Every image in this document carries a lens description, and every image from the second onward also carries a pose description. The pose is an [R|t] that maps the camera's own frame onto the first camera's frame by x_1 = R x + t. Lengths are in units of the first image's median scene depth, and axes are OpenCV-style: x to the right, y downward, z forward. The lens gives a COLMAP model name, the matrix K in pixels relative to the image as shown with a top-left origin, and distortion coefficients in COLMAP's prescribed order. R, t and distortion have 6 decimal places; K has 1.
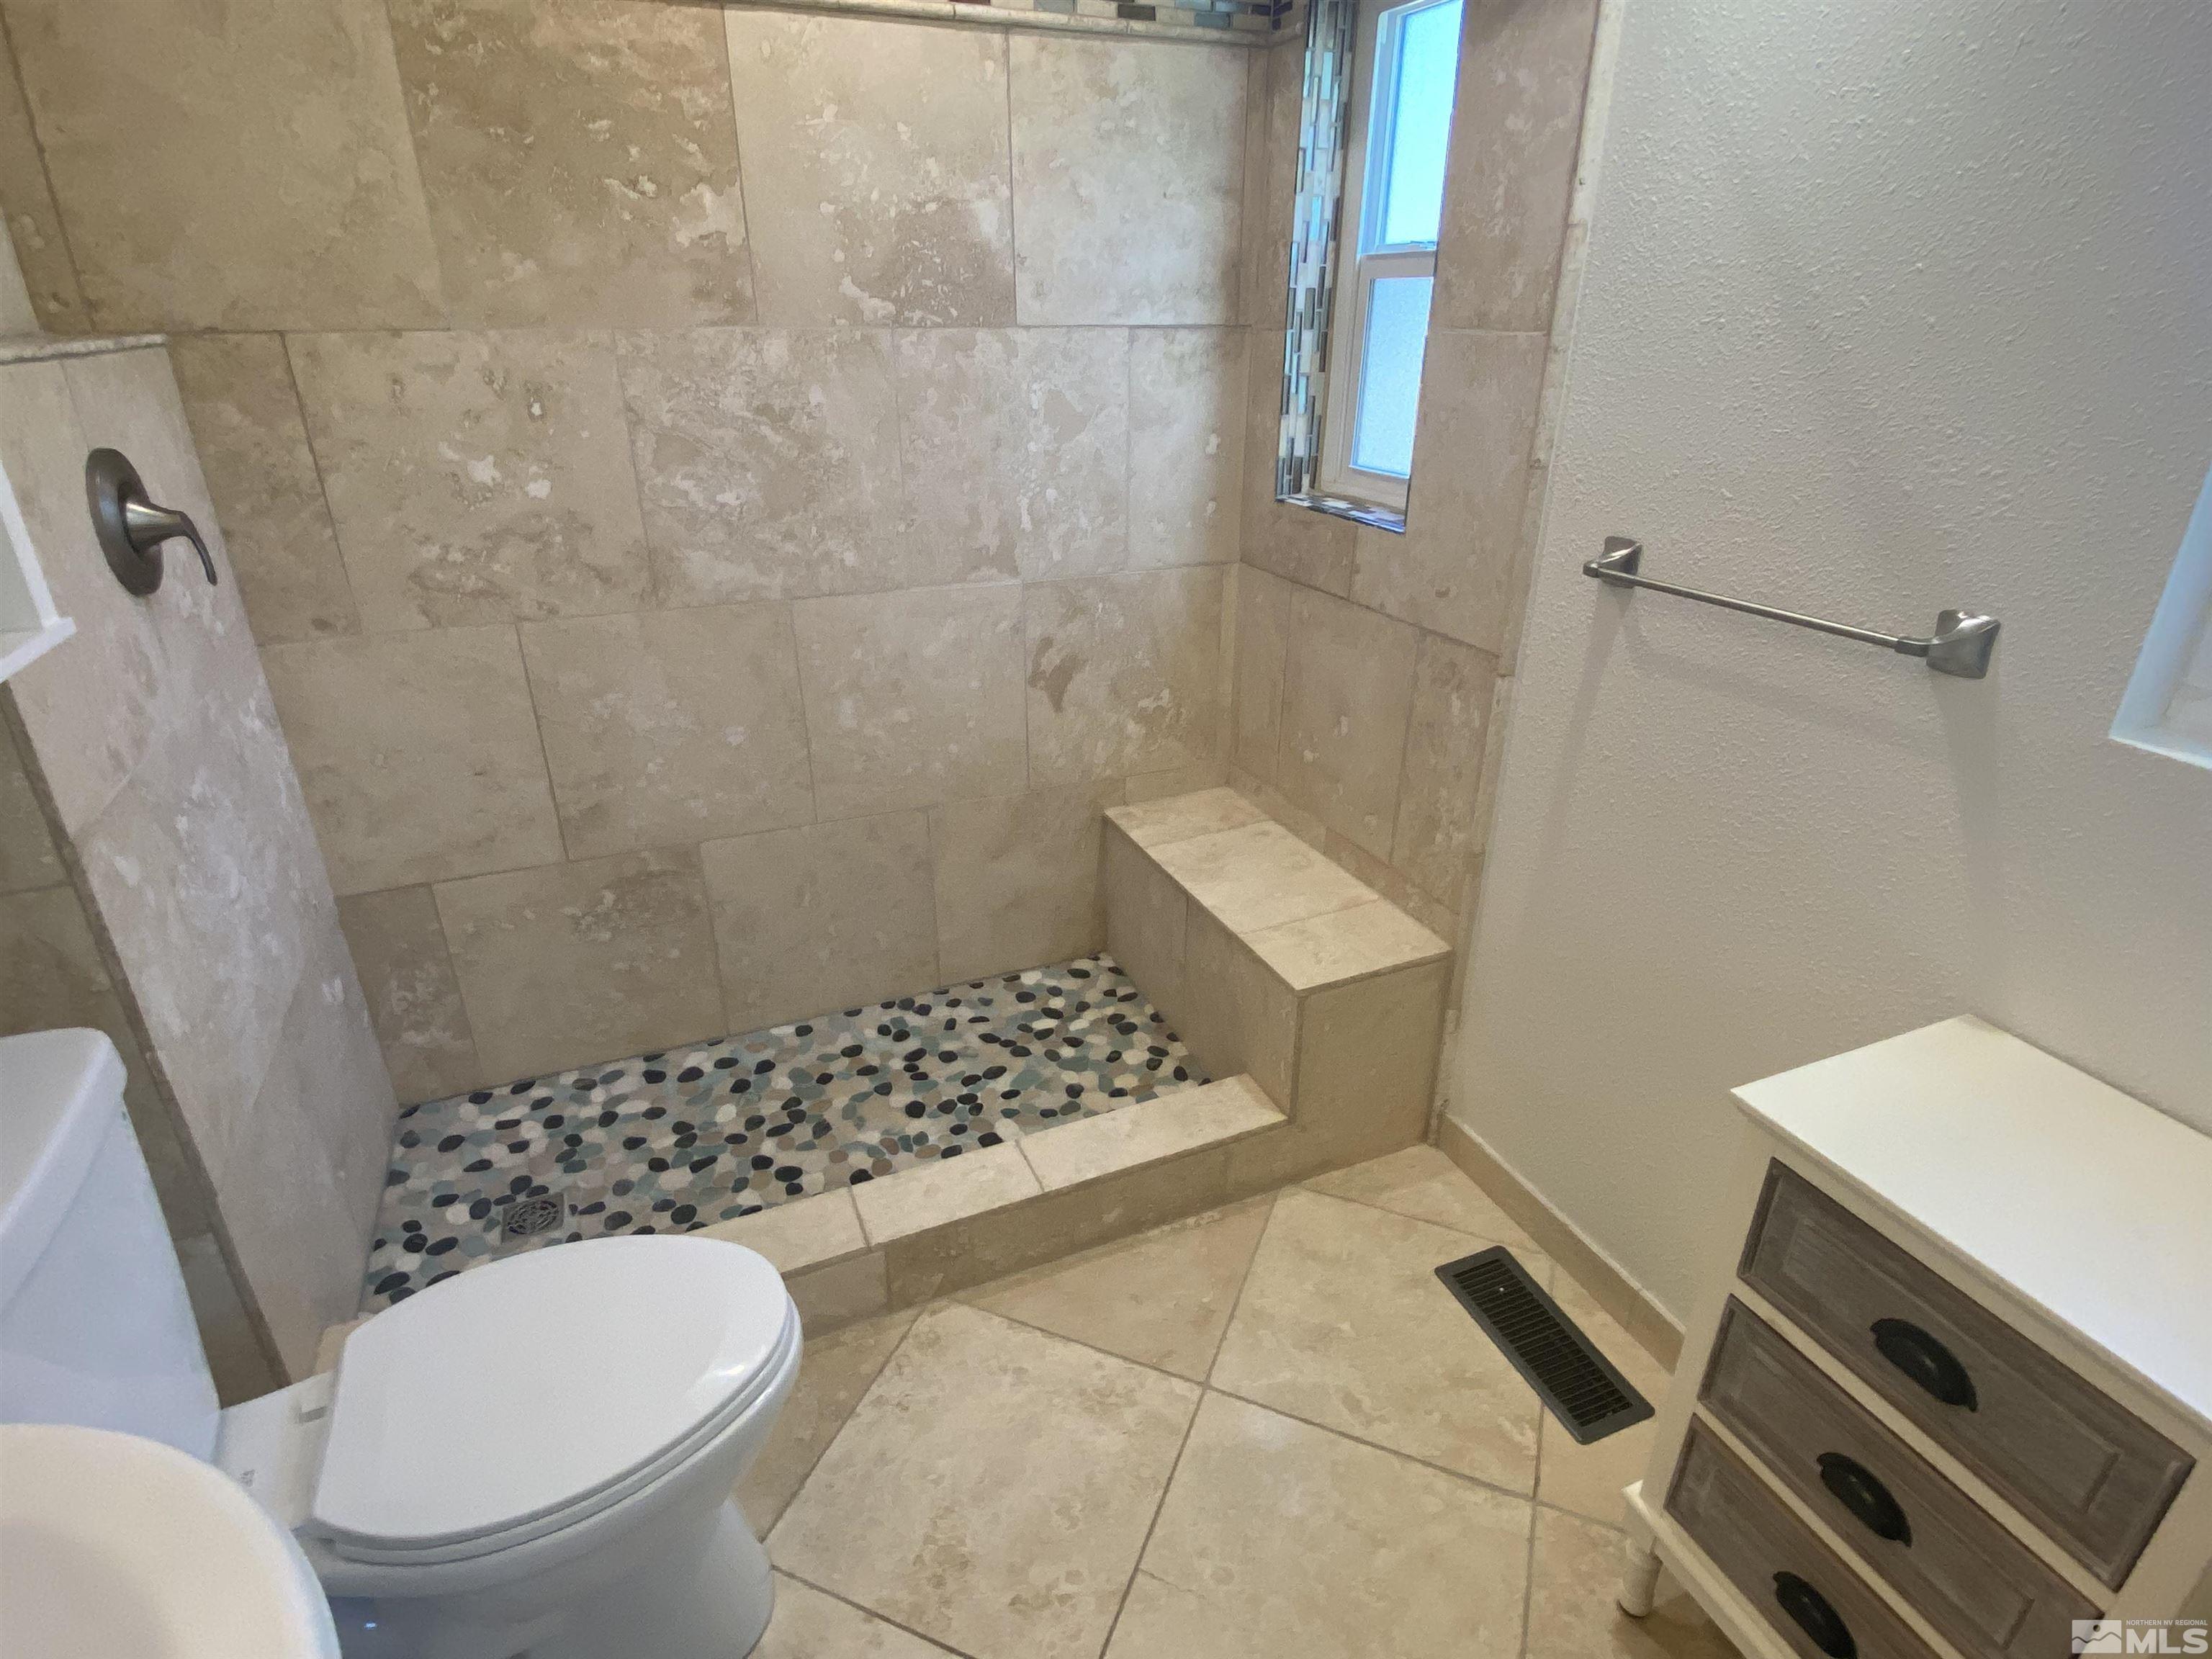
lens RADIAL K [[1143.2, 0, 1100.8], [0, 1143.2, 823.1], [0, 0, 1]] dist [-0.000313, -0.000017]
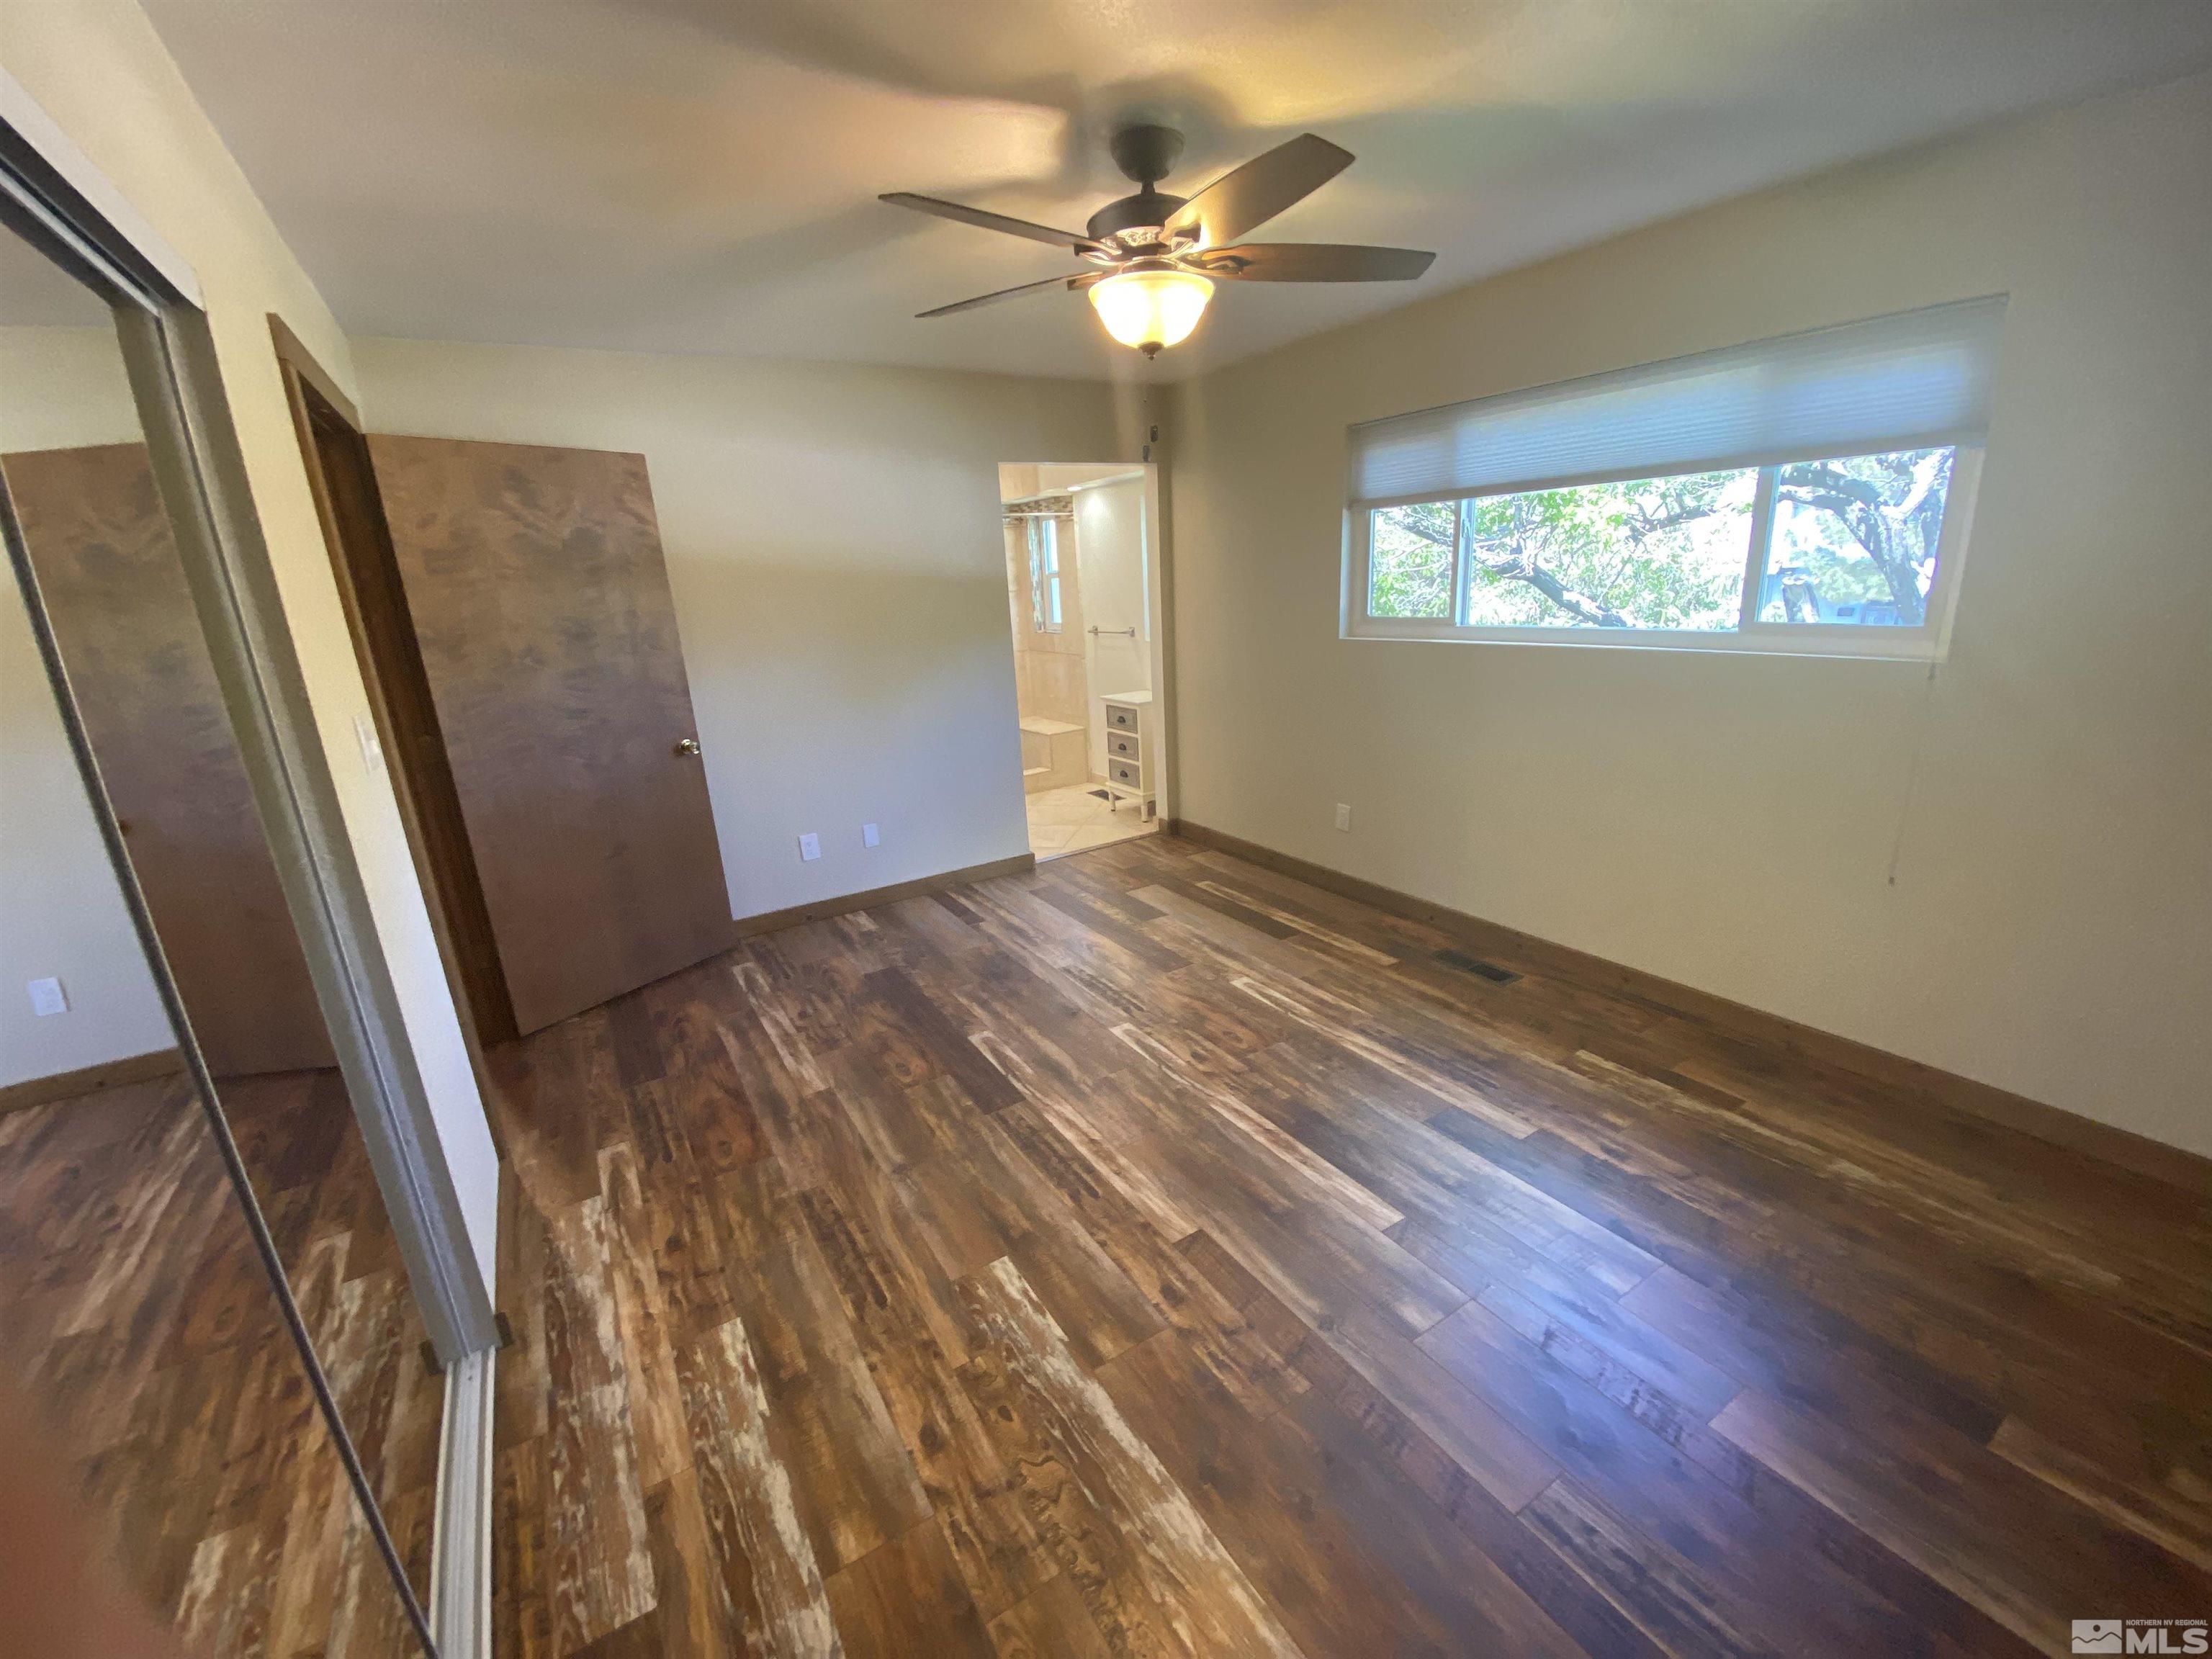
lens RADIAL K [[888.3, 0, 1116.0], [0, 888.3, 826.9], [0, 0, 1]] dist [0.001477, 0.000010]
pose [[0.983227, -0.096214, 0.154946, -0.127139], [0.118531, 0.982758, -0.141905, 0.972670], [-0.138622, 0.157891, 0.977678, -2.213229]]
